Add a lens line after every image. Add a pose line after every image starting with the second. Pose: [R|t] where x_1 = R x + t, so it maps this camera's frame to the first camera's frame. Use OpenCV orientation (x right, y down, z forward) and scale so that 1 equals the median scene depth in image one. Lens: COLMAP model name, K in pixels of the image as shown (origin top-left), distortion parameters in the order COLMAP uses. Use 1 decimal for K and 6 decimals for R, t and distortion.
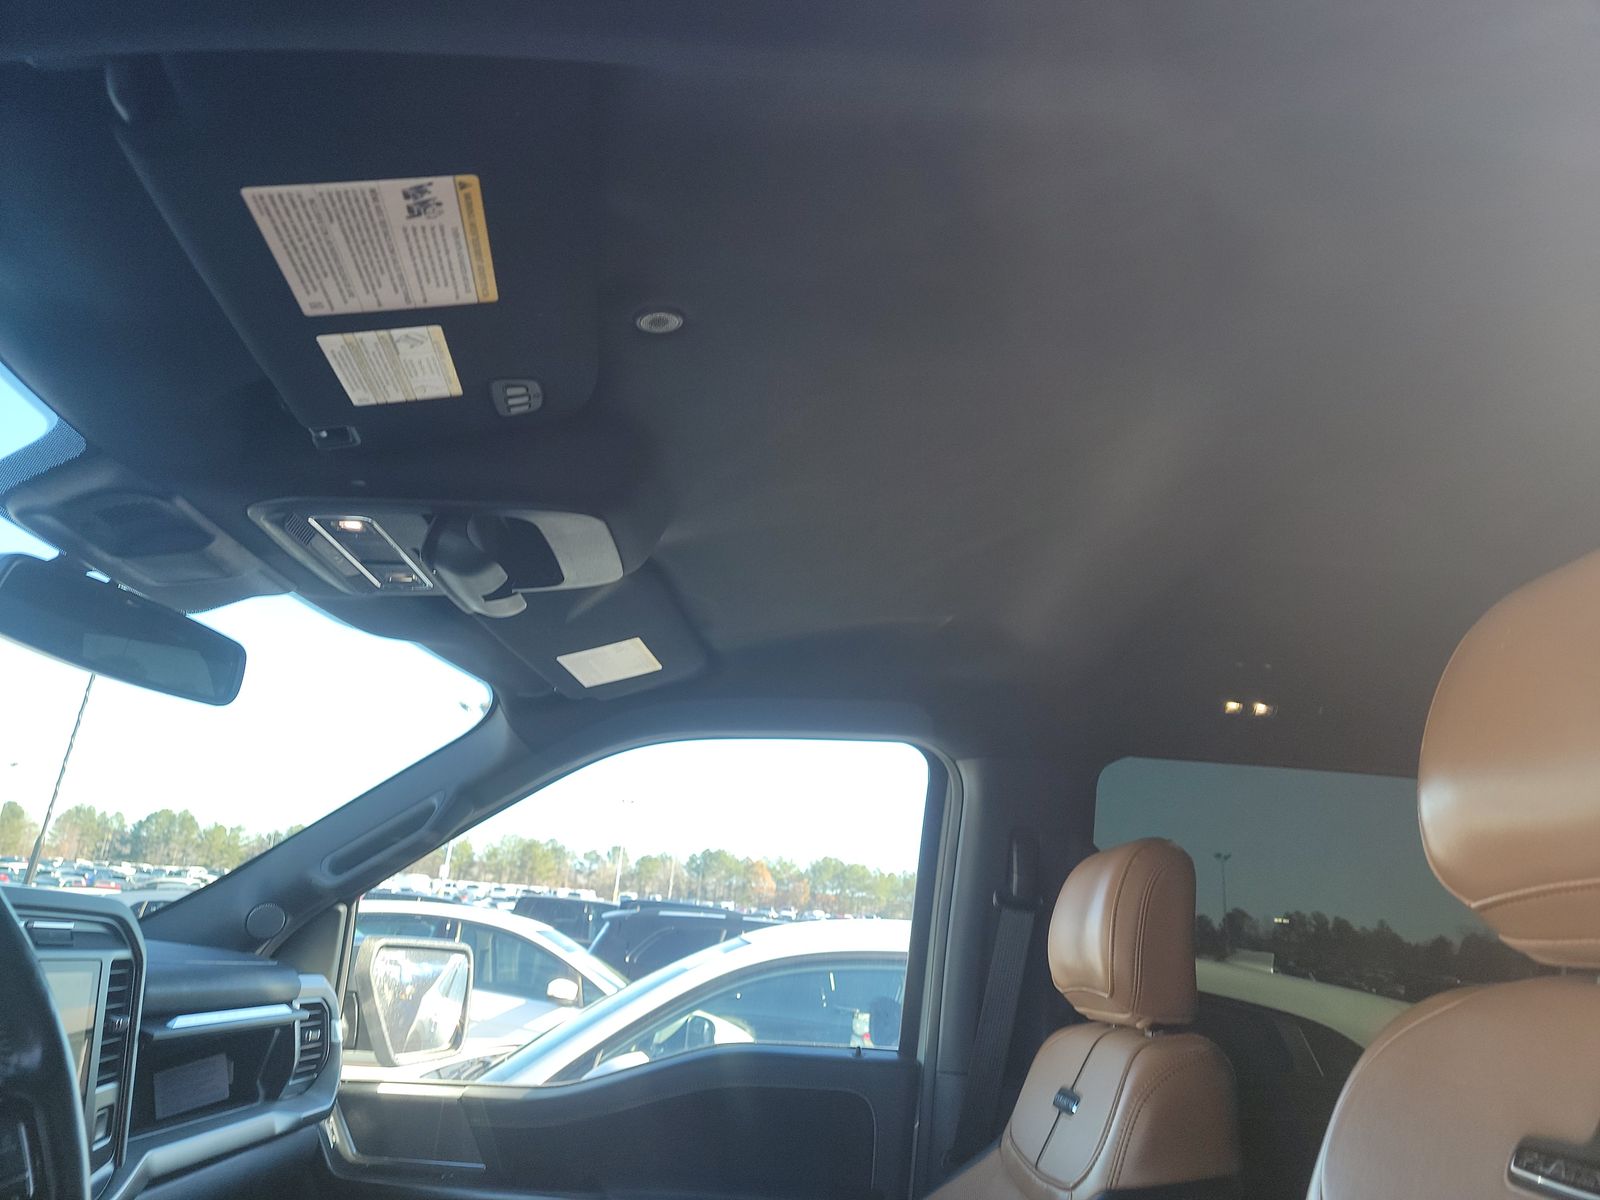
lens RADIAL K [[1127.7, 0, 807.8], [0, 1127.7, 596.2], [0, 0, 1]] dist [0.062819, -0.050444]
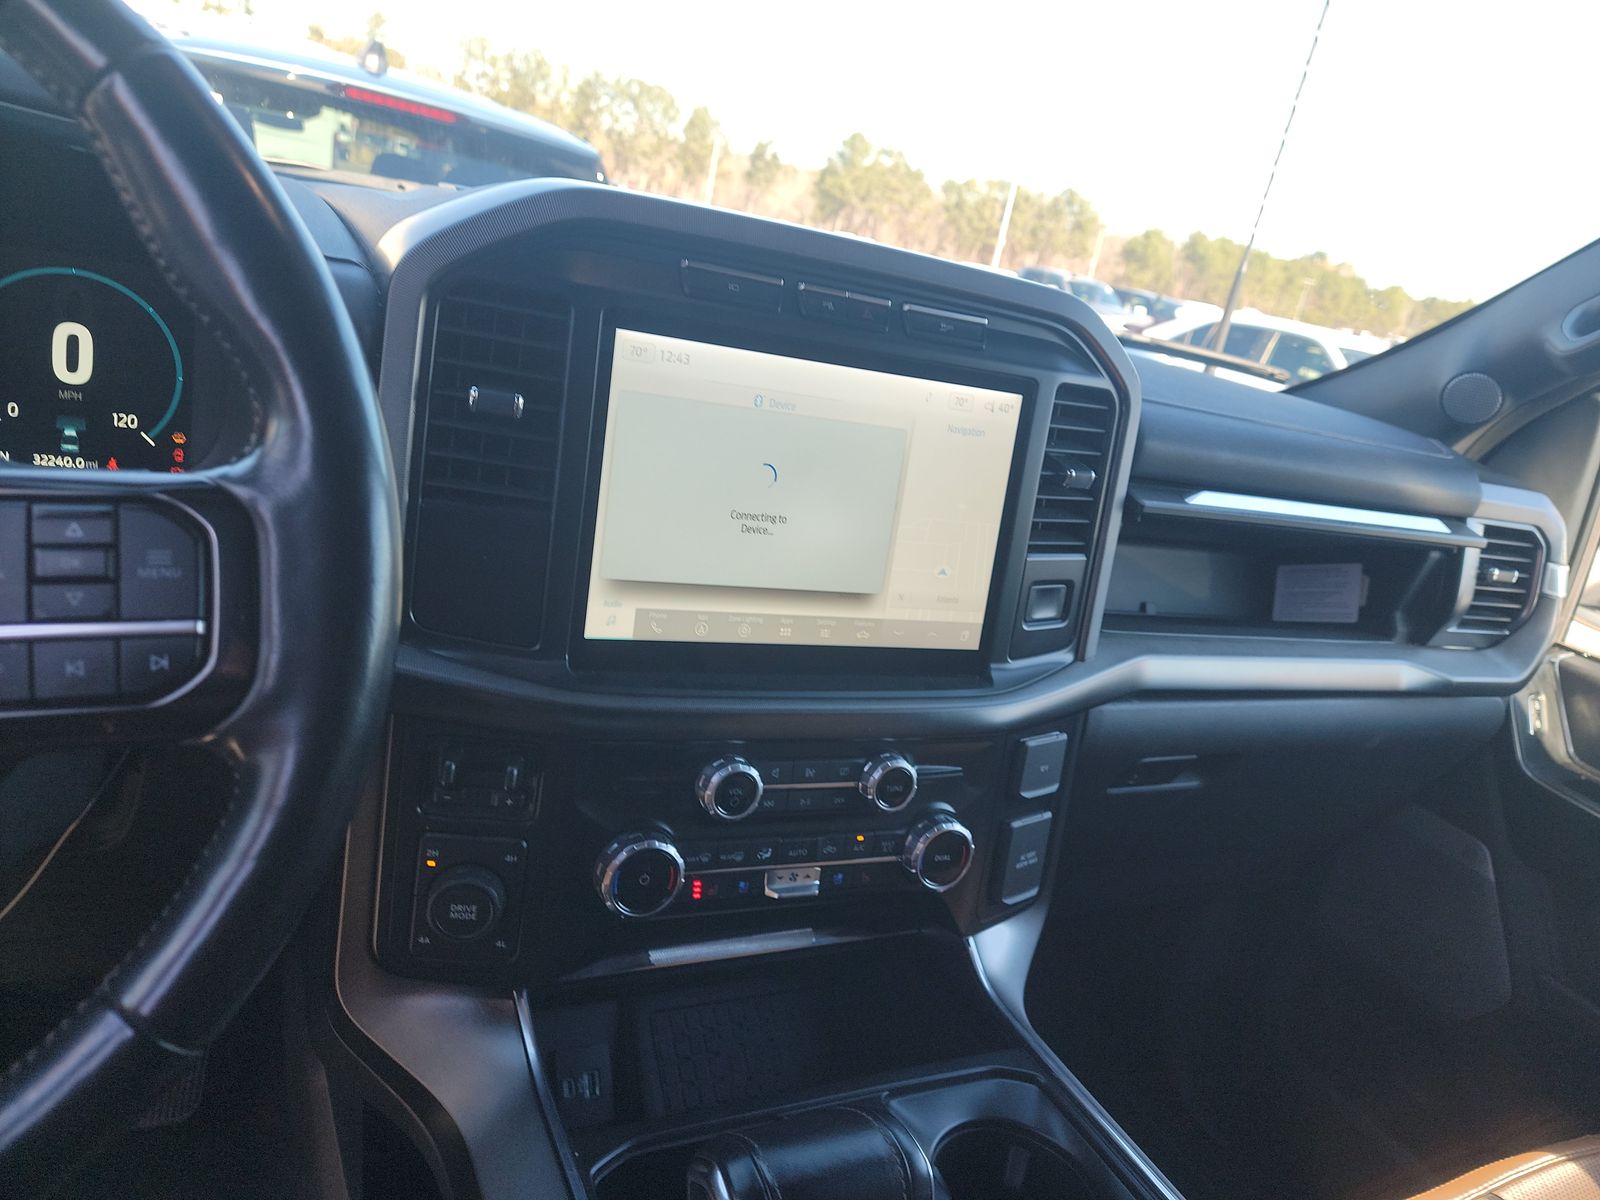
lens RADIAL K [[1127.7, 0, 815.2], [0, 1127.7, 605.8], [0, 0, 1]] dist [0.062819, -0.050444]
pose [[0.440682, 0.279833, -0.852932, -0.038287], [0.101849, 0.928447, 0.357230, 0.124882], [0.891867, -0.244295, 0.380650, 0.395729]]
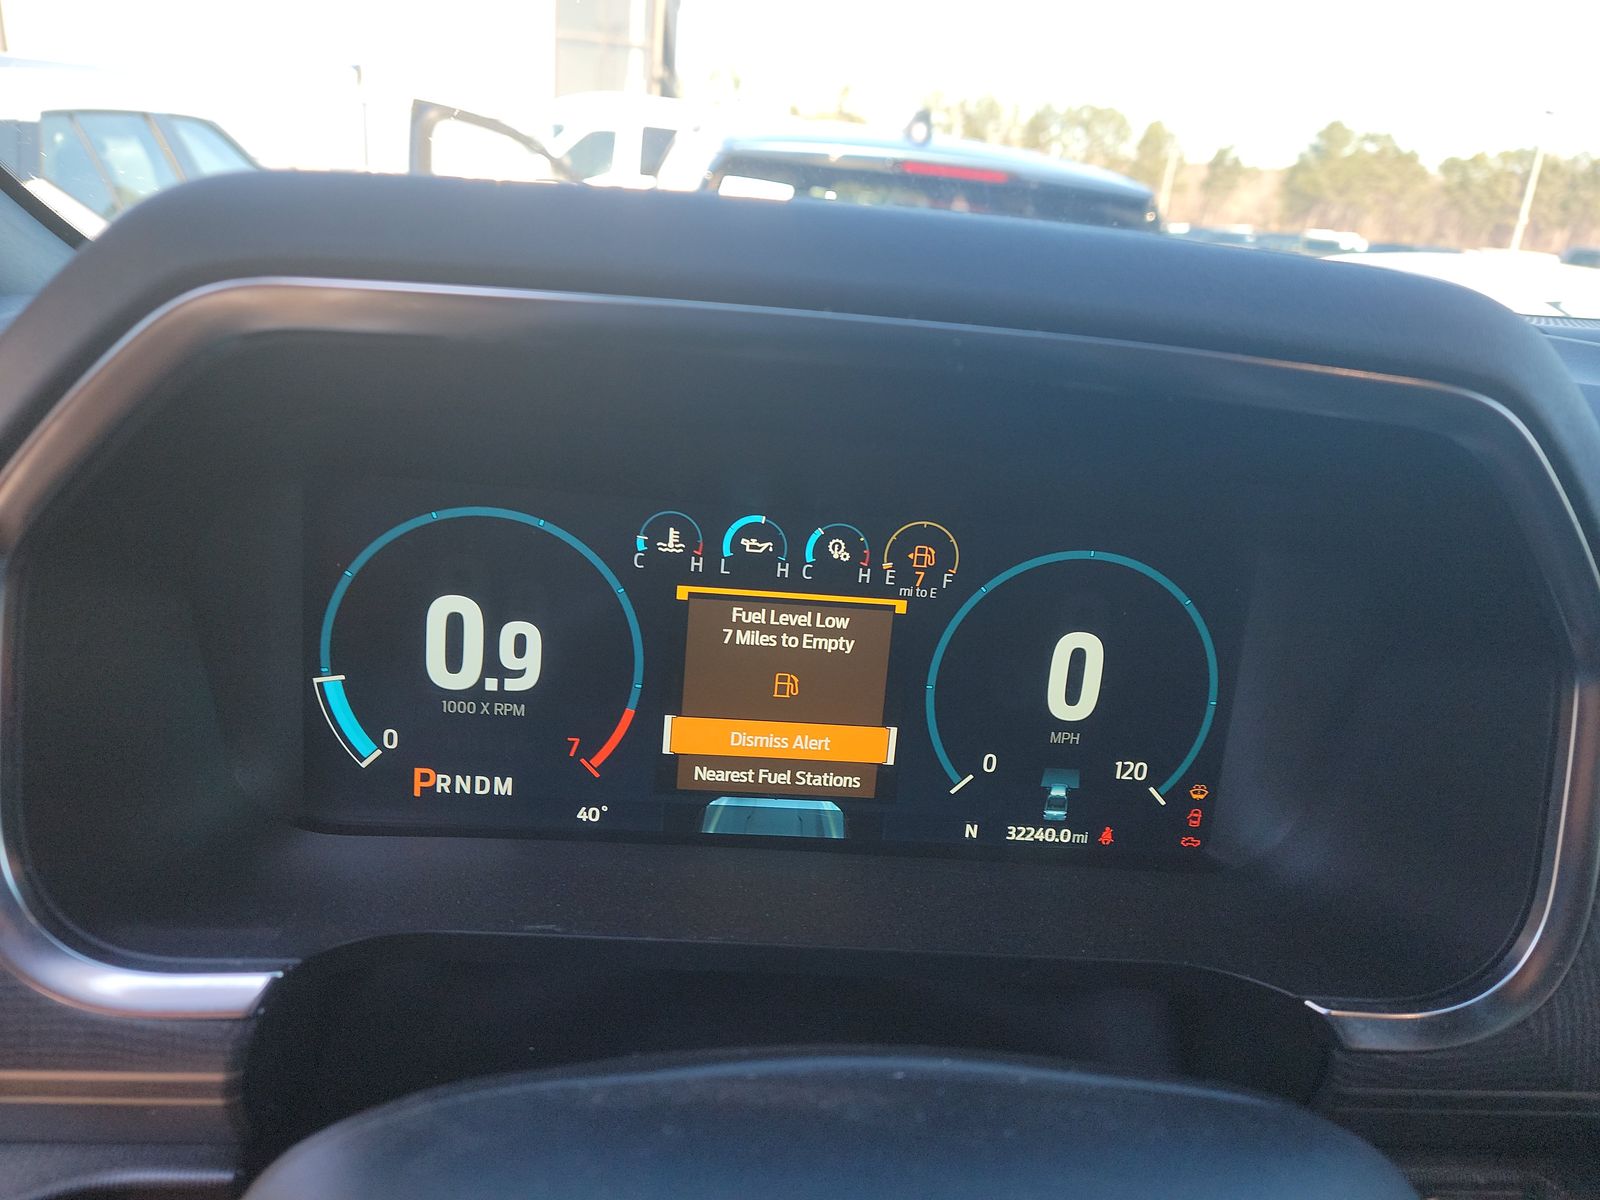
lens RADIAL K [[1127.7, 0, 796.6], [0, 1127.7, 601.2], [0, 0, 1]] dist [0.062819, -0.050444]
pose [[0.077034, 0.259299, -0.962720, -0.269988], [0.209652, 0.939788, 0.269899, 0.066319], [0.974737, -0.222627, 0.018033, 0.284006]]
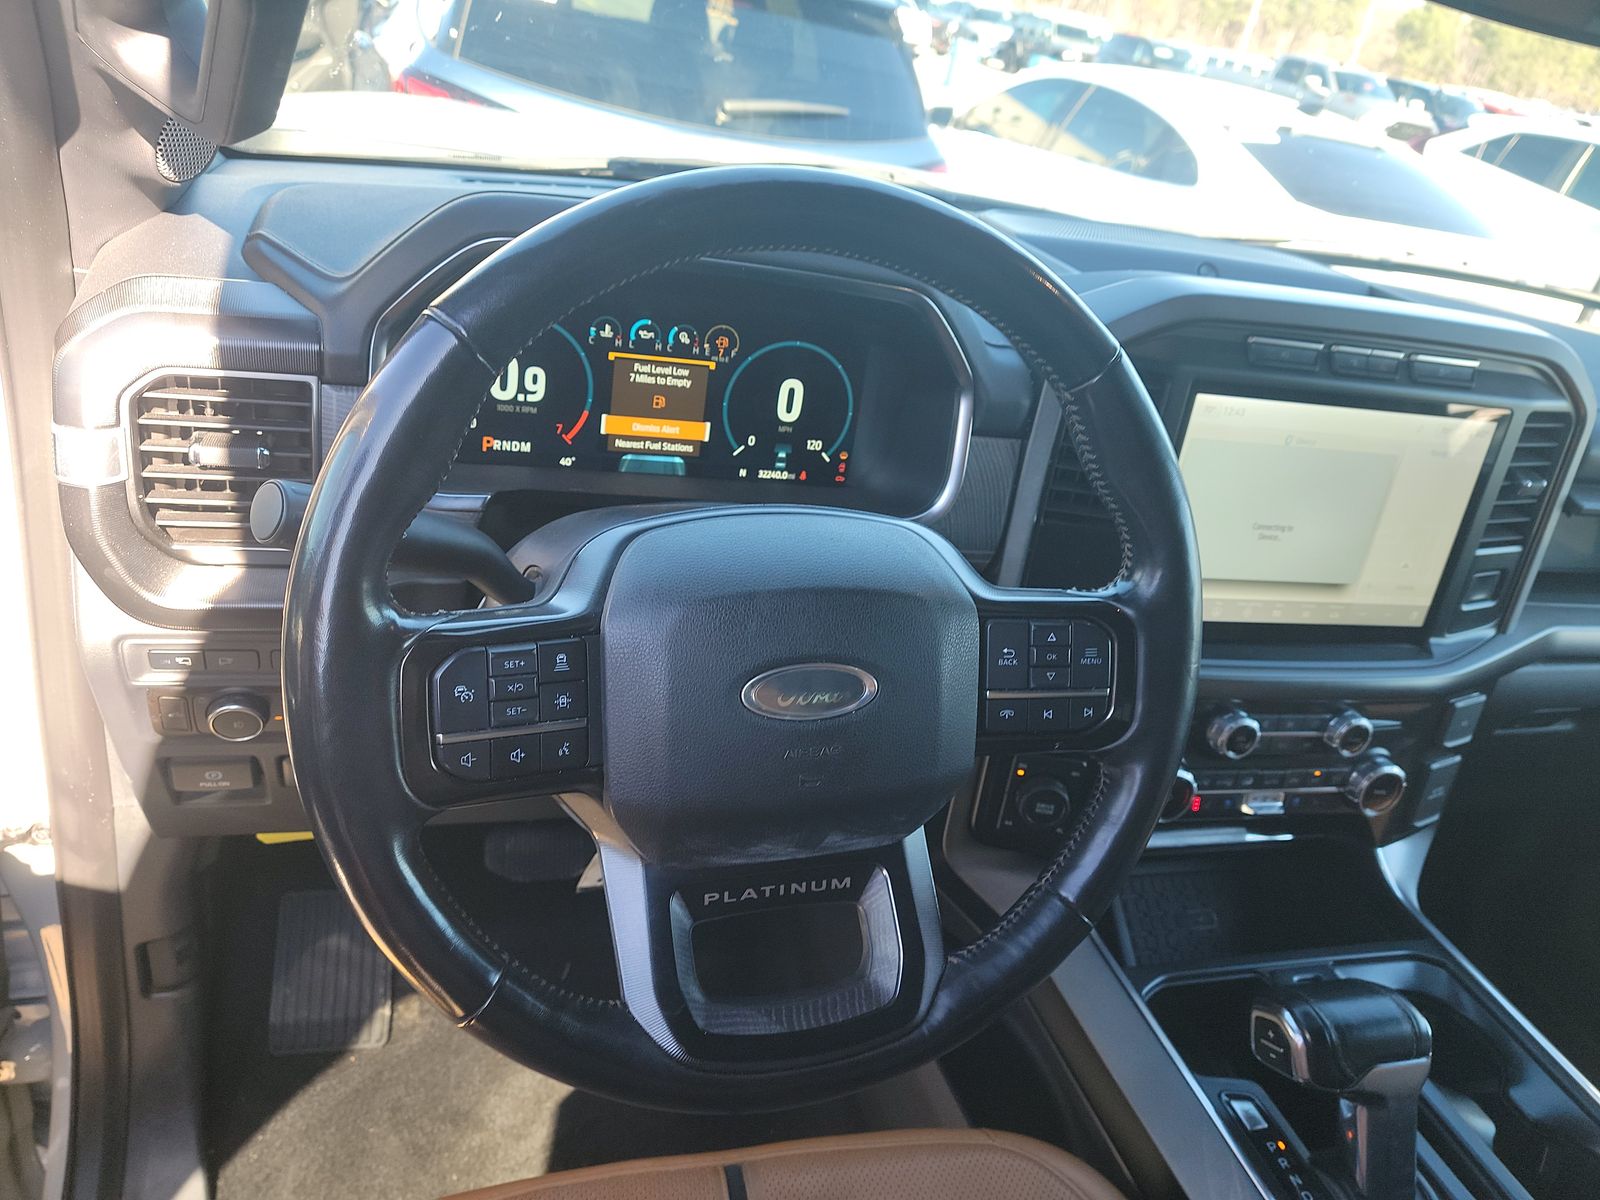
lens RADIAL K [[1127.7, 0, 794.8], [0, 1127.7, 600.2], [0, 0, 1]] dist [0.062819, -0.050444]
pose [[0.270426, 0.434474, -0.859128, -0.000022], [0.128239, 0.868170, 0.479412, -0.012612], [0.954162, -0.239820, 0.179059, 0.227897]]
